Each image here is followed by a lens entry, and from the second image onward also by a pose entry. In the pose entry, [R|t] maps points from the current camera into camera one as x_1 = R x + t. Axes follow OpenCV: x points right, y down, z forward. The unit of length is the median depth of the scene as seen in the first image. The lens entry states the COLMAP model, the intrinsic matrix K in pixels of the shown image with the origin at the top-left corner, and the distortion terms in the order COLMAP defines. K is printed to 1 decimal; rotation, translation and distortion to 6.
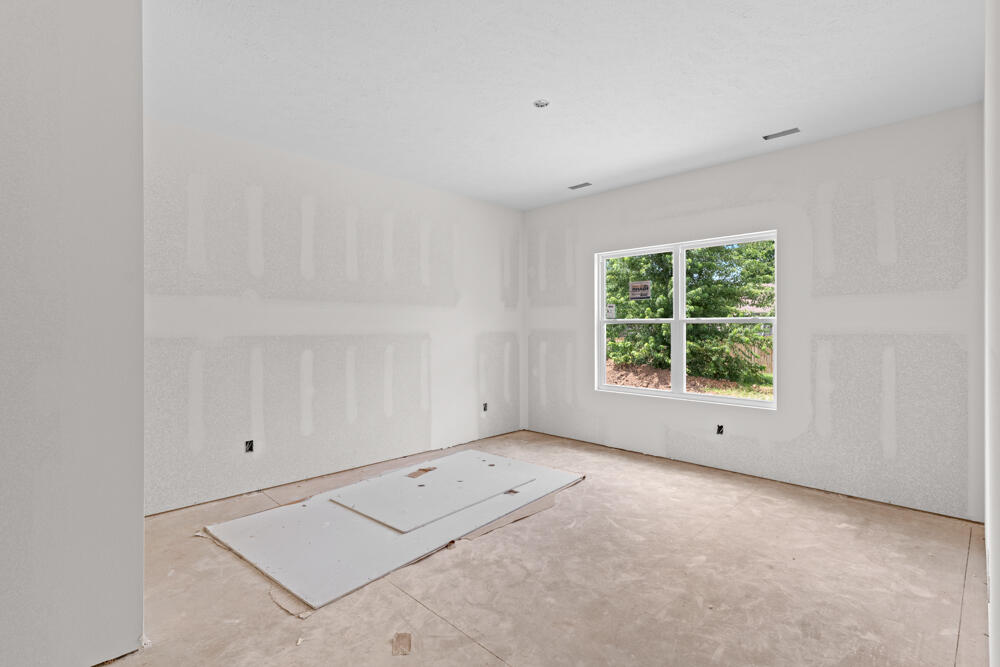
lens RADIAL K [[472.4, 0, 499.5], [0, 472.4, 325.9], [0, 0, 1]] dist [0.001880, 0.000702]
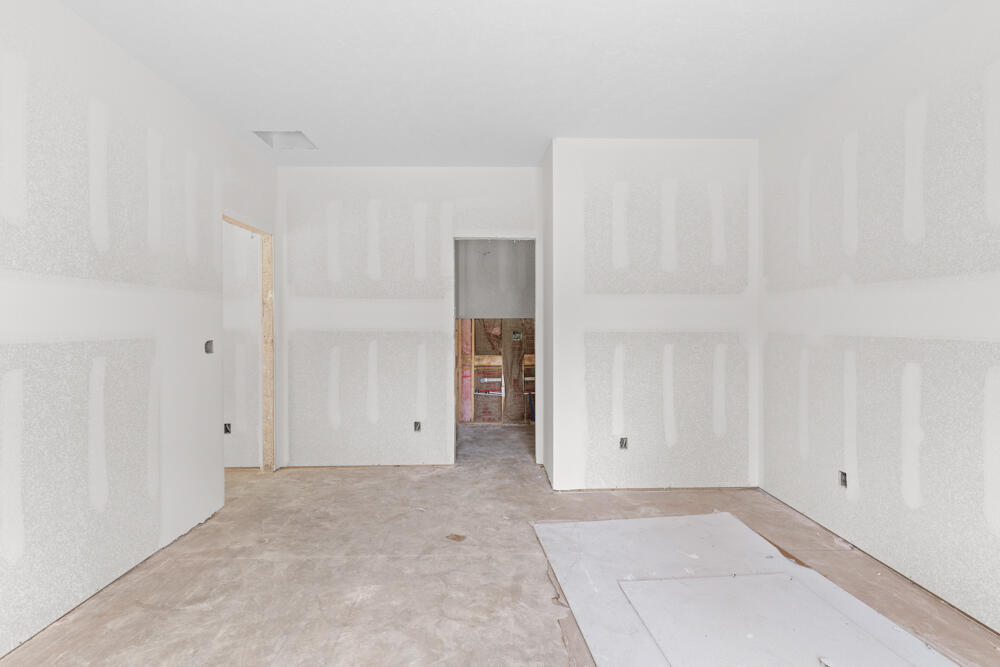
lens RADIAL K [[472.4, 0, 499.5], [0, 472.4, 325.9], [0, 0, 1]] dist [0.001880, 0.000702]
pose [[-0.684399, 0.009570, -0.729045, 0.592461], [0.005694, 0.999954, 0.007781, -0.004681], [0.729085, 0.001174, -0.684422, 1.608342]]
